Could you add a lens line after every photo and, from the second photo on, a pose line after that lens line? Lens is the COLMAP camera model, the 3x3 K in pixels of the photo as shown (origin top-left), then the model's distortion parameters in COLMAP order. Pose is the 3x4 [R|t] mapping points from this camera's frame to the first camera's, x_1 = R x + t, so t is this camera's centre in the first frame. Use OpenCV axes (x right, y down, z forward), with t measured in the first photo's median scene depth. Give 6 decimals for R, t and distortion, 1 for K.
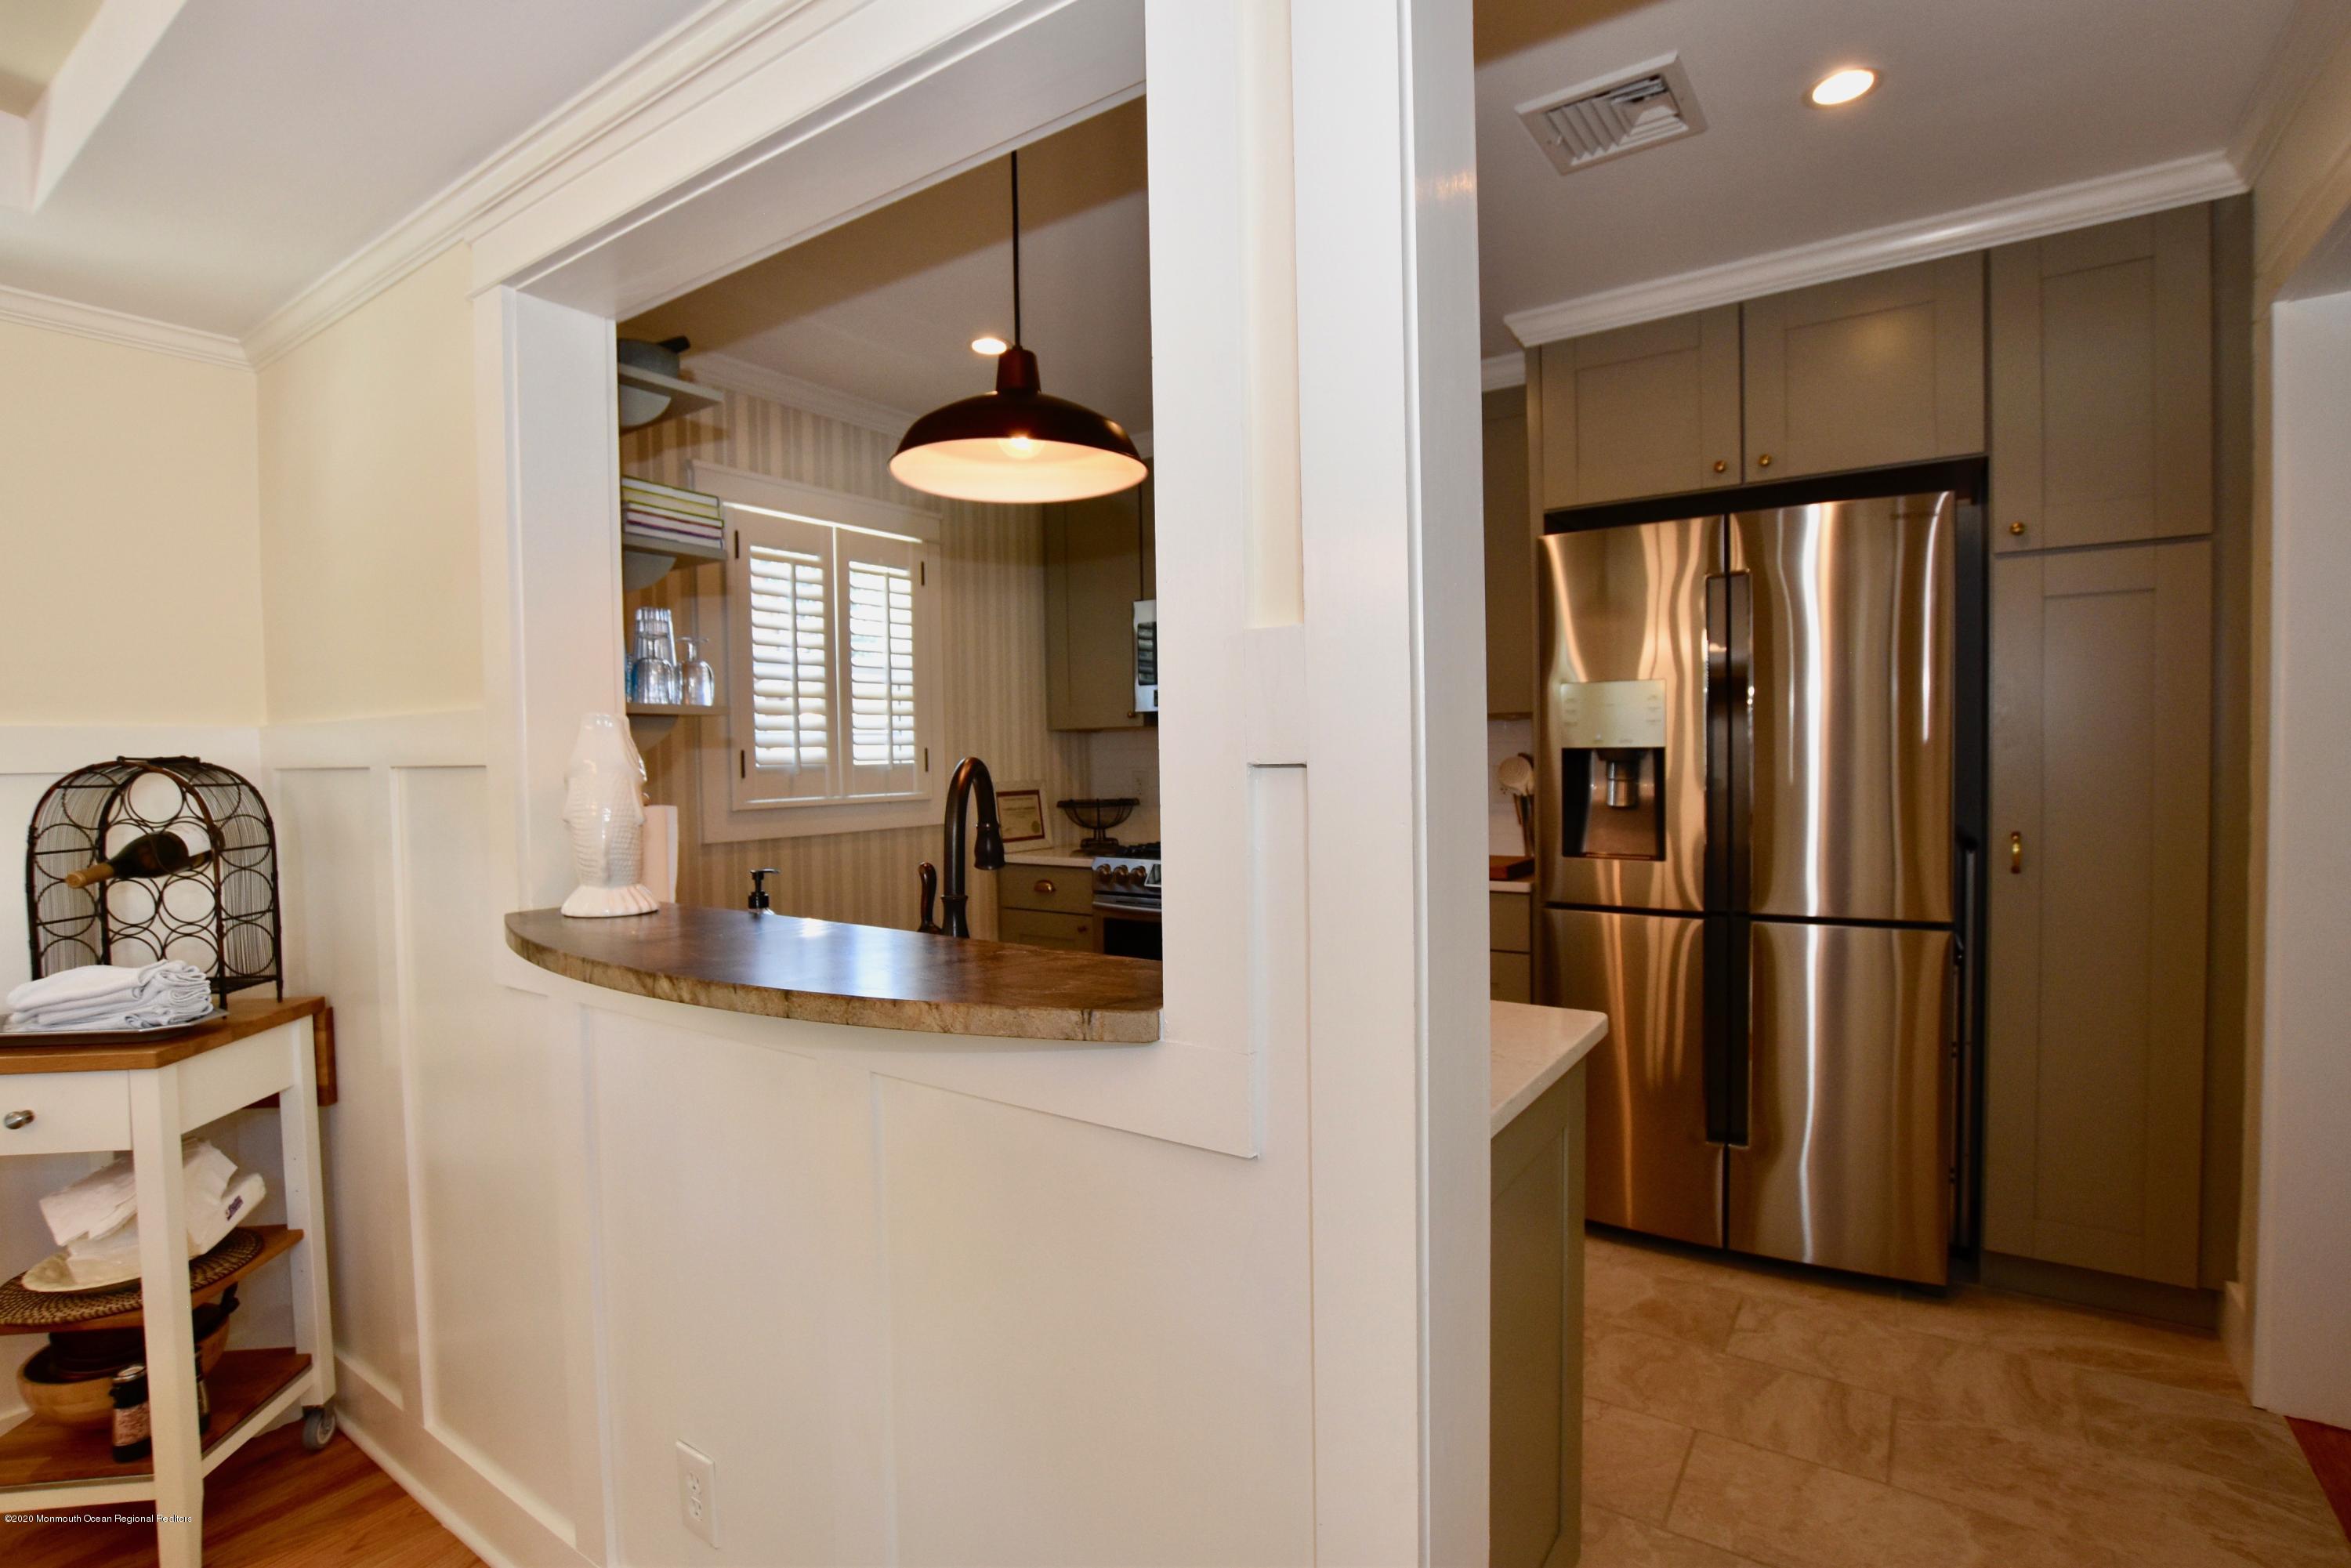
lens RADIAL K [[1113.3, 0, 1175.5], [0, 1113.3, 784.0], [0, 0, 1]] dist [-0.037438, 0.008878]
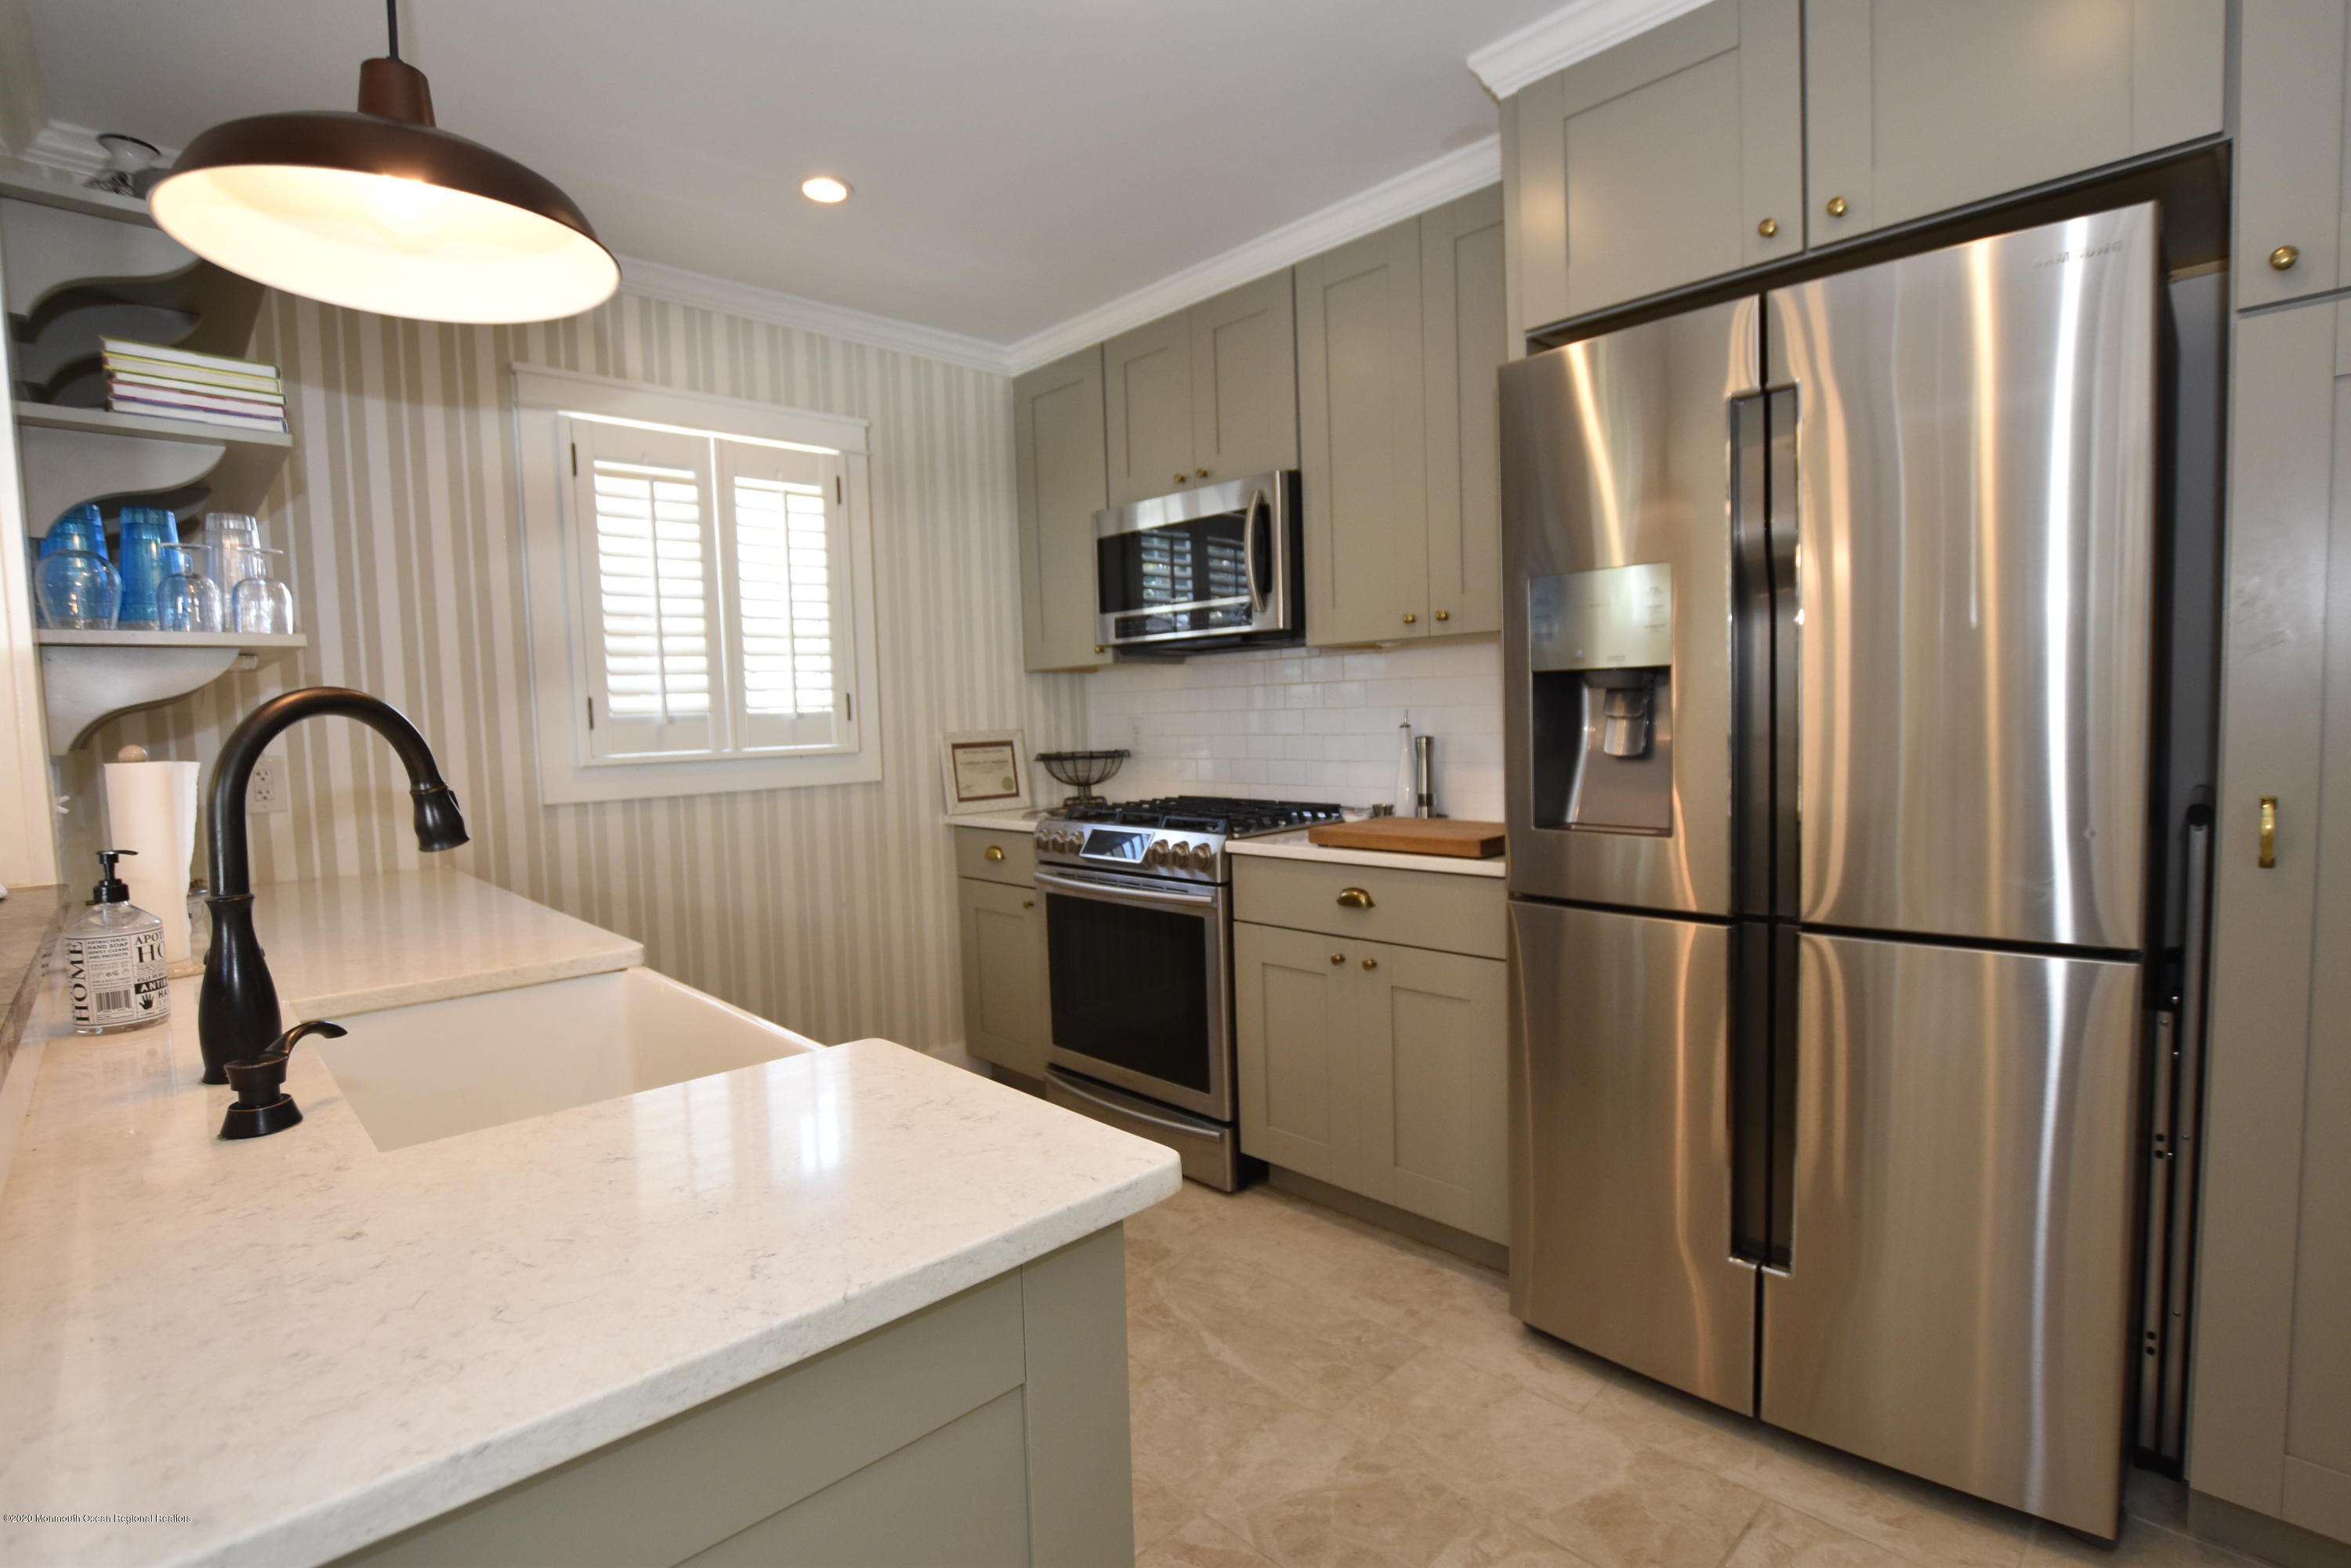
lens RADIAL K [[1113.3, 0, 1175.5], [0, 1113.3, 784.0], [0, 0, 1]] dist [-0.037438, 0.008878]
pose [[0.979069, -0.000959, -0.203525, 0.220053], [0.009474, 0.999120, 0.040866, 0.005784], [0.203307, -0.041939, 0.978216, 0.223202]]
